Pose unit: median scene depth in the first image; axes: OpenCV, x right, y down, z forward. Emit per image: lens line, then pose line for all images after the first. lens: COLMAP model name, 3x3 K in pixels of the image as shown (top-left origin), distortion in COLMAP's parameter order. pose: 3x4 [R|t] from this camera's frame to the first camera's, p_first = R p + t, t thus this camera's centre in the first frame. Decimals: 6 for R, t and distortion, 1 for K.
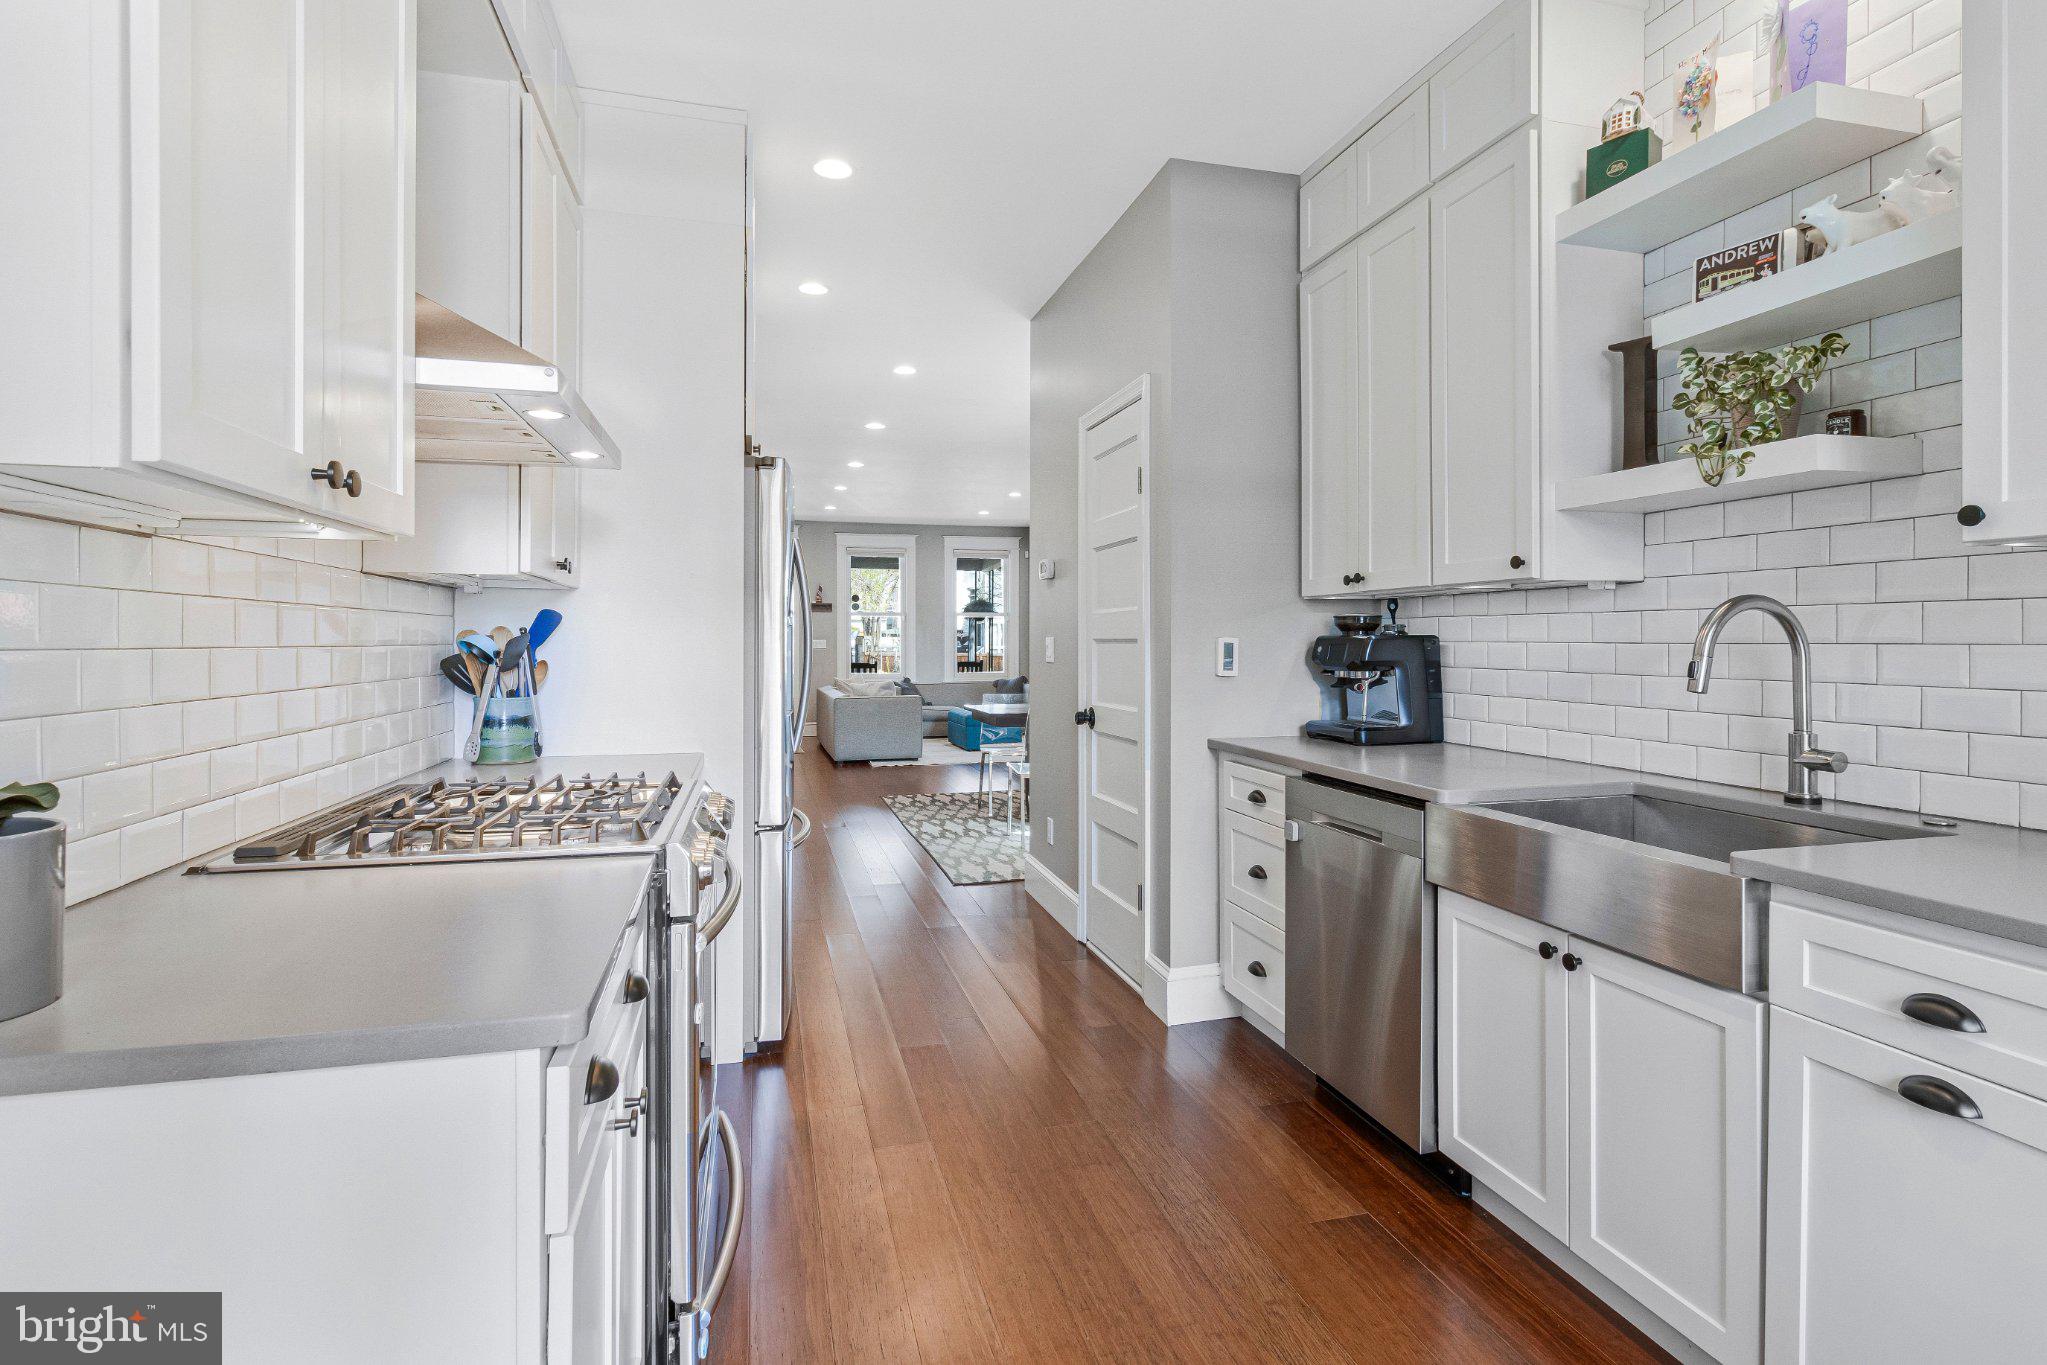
lens RADIAL K [[1034.3, 0, 1020.0], [0, 1034.3, 639.9], [0, 0, 1]] dist [0.001979, 0.000294]
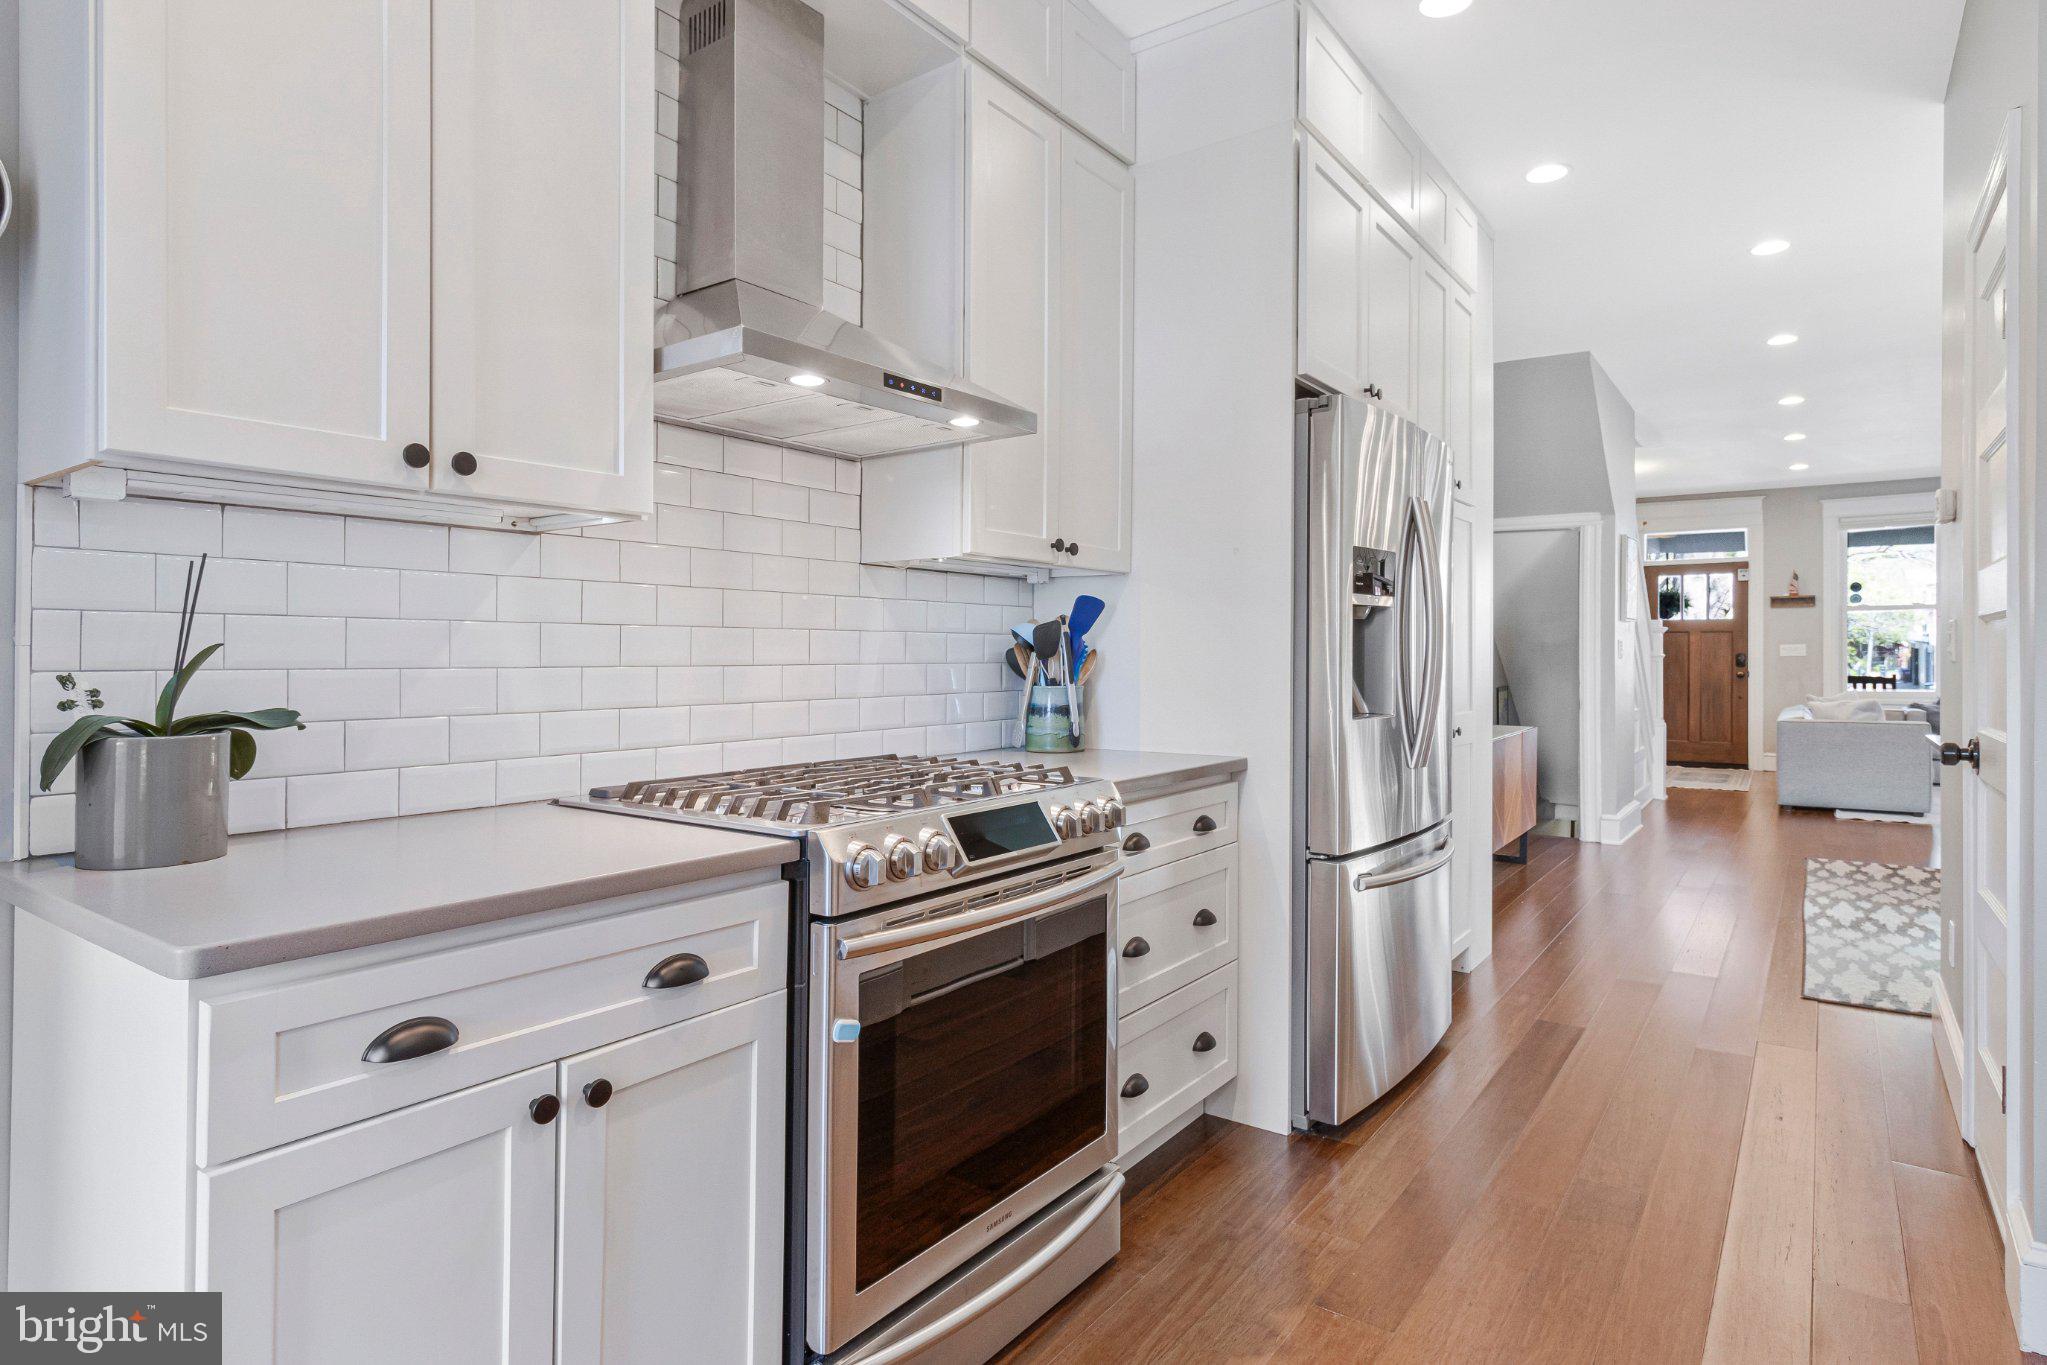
lens RADIAL K [[1088.5, 0, 1028.6], [0, 1088.5, 659.1], [0, 0, 1]] dist [0.001350, 0.000300]
pose [[0.640312, -0.000113, -0.768115, 0.262719], [0.004501, 0.999983, 0.003605, 0.023509], [0.768102, -0.005765, 0.640301, 0.282791]]
